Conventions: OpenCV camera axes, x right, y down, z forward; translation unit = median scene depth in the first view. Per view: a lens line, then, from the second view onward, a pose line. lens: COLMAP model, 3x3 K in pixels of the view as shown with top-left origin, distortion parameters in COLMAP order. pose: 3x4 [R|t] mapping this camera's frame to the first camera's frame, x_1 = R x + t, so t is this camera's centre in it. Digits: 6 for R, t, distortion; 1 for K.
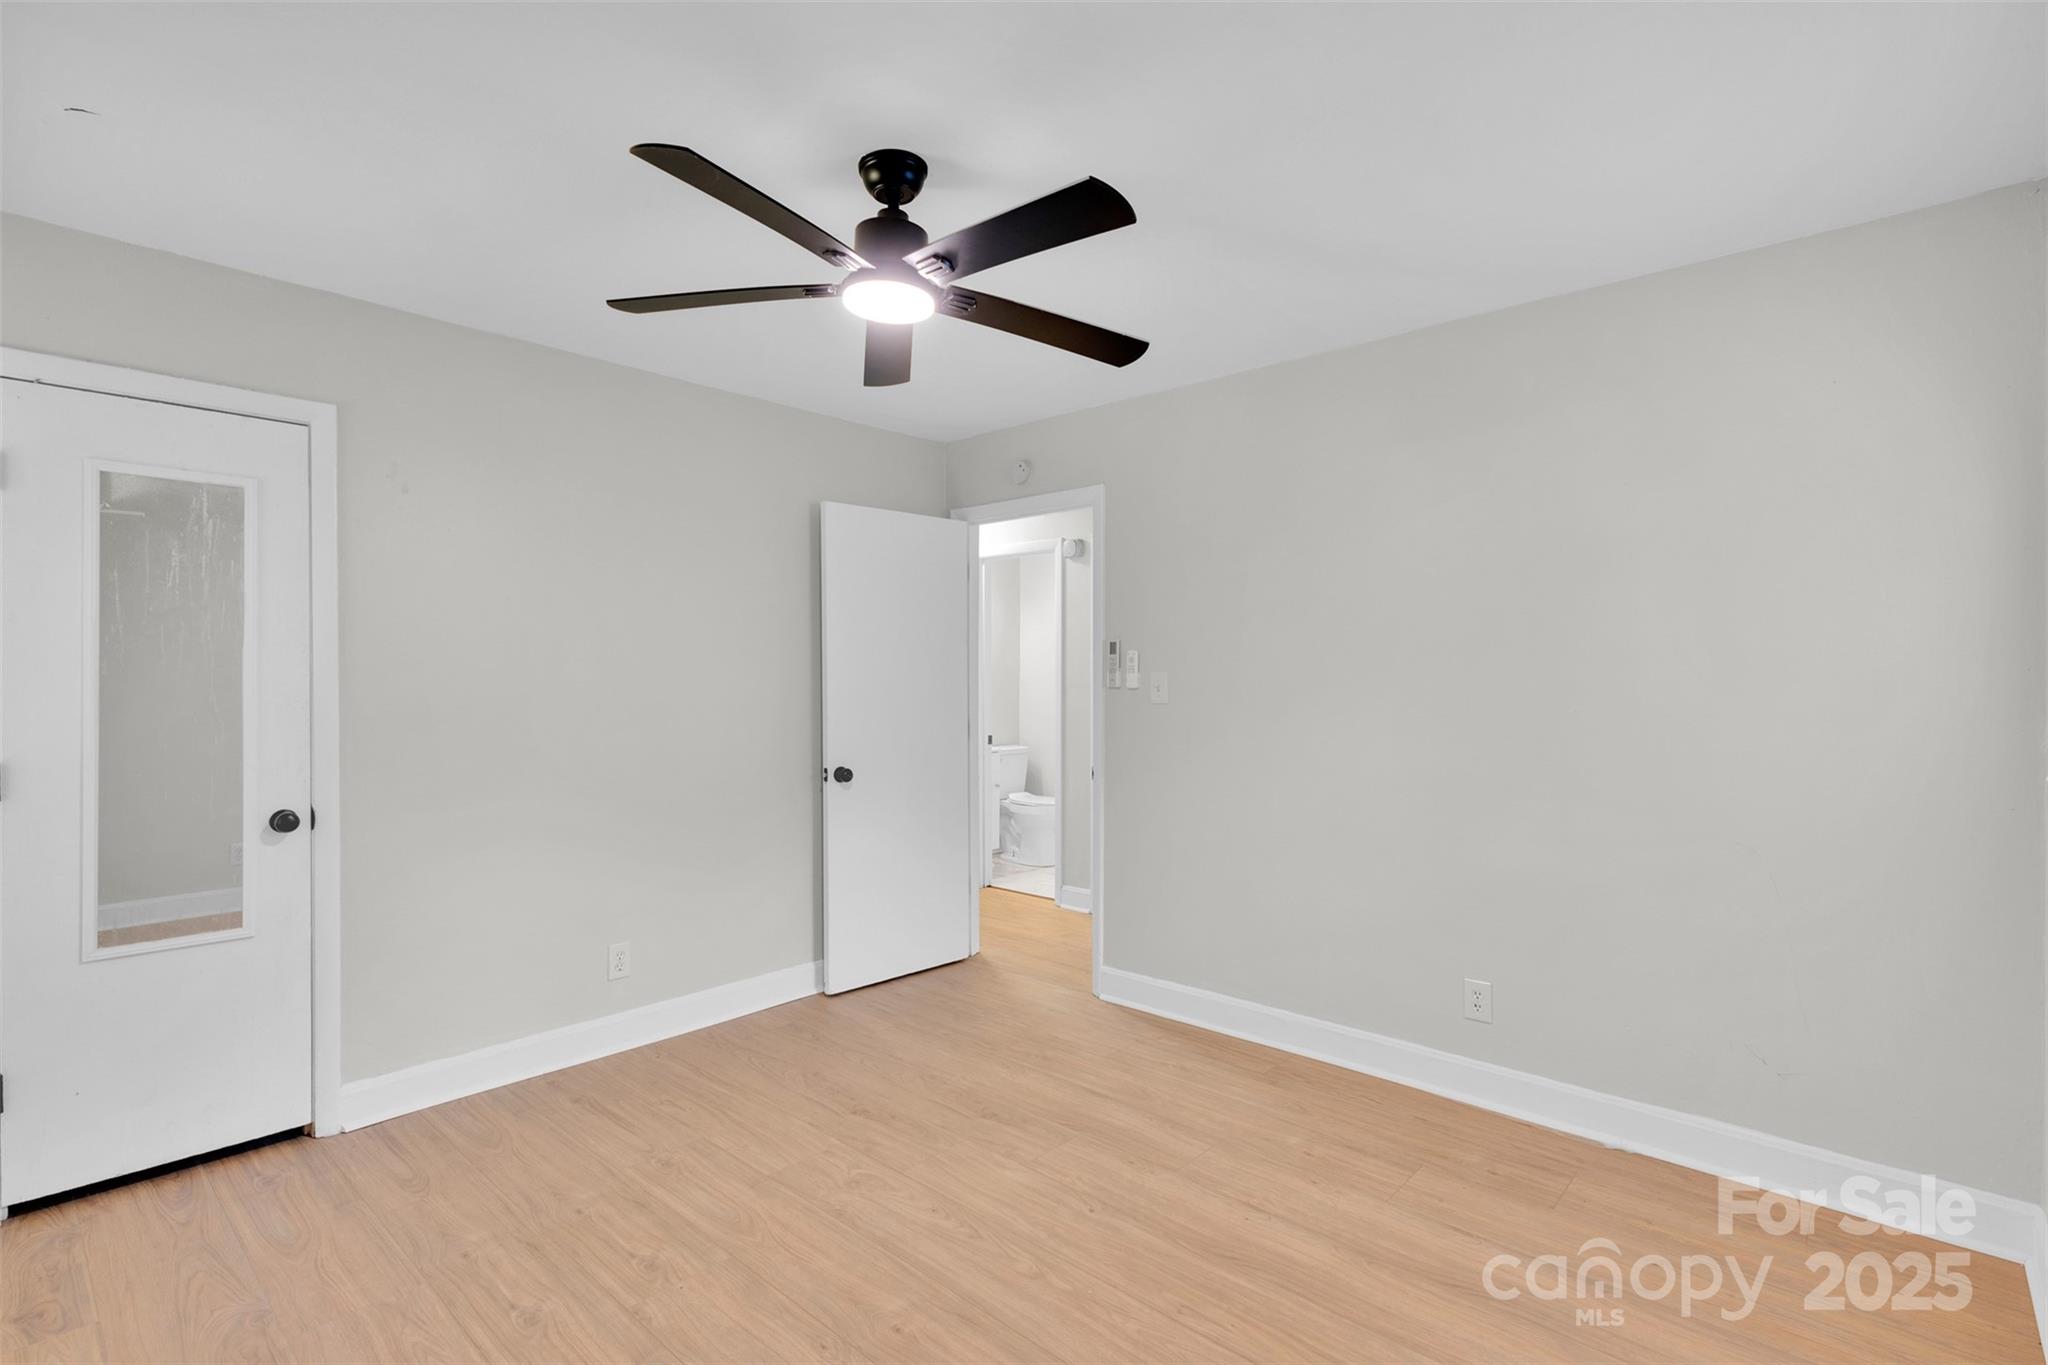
lens RADIAL K [[959.6, 0, 1026.0], [0, 959.6, 680.8], [0, 0, 1]] dist [0.001355, -0.000028]
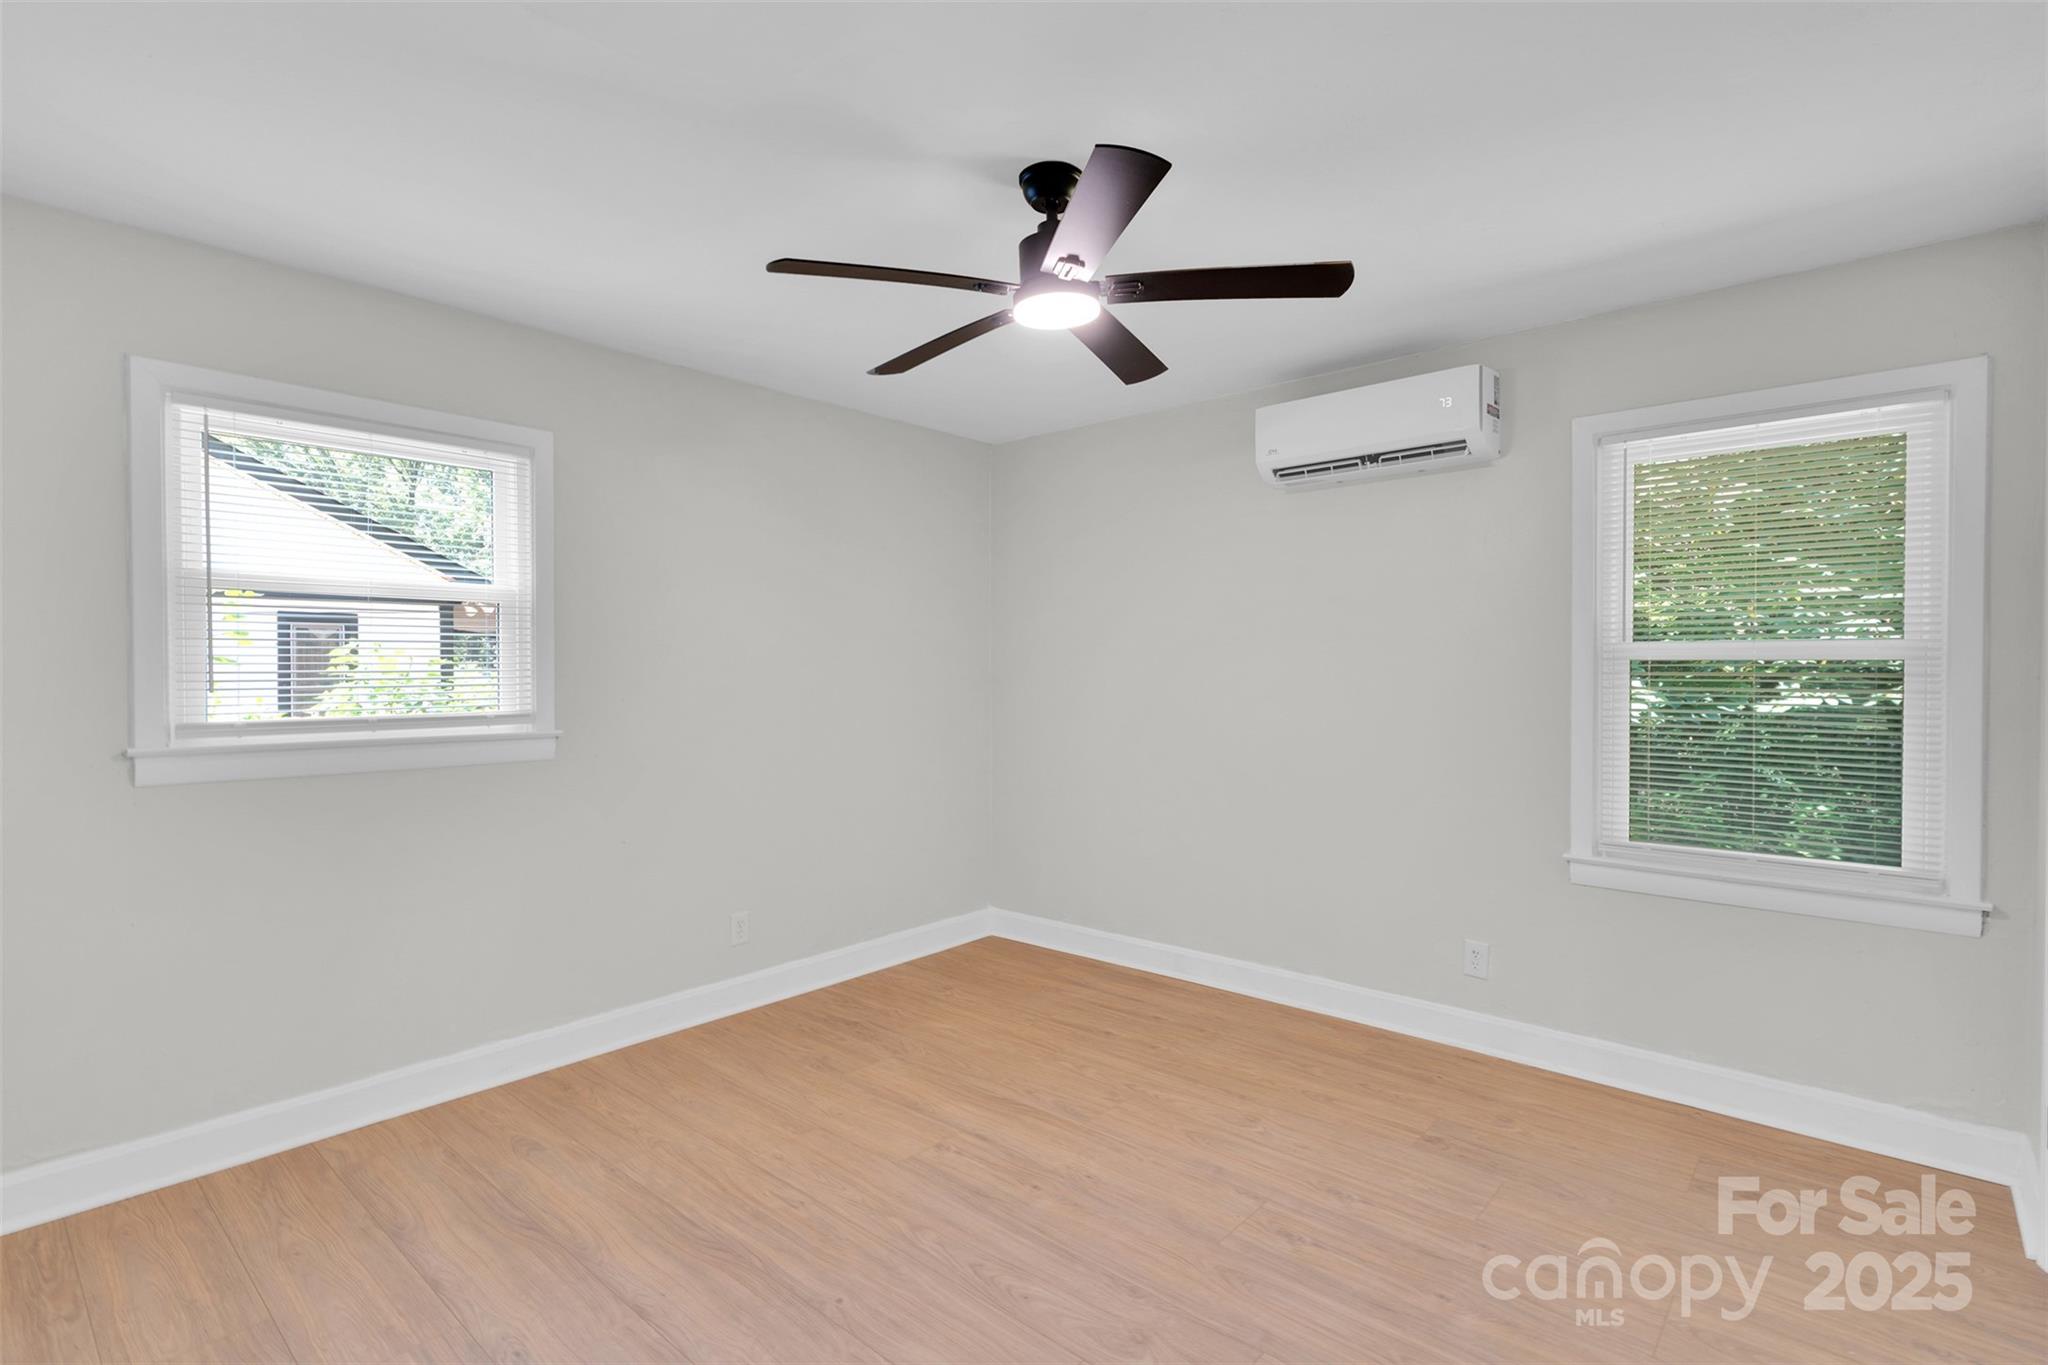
lens RADIAL K [[959.6, 0, 1026.0], [0, 959.6, 680.8], [0, 0, 1]] dist [0.001355, -0.000028]
pose [[-0.999863, -0.001071, -0.016521, -0.089000], [-0.001306, 0.999899, 0.014184, -0.006745], [0.016504, 0.014204, -0.999763, 2.016683]]
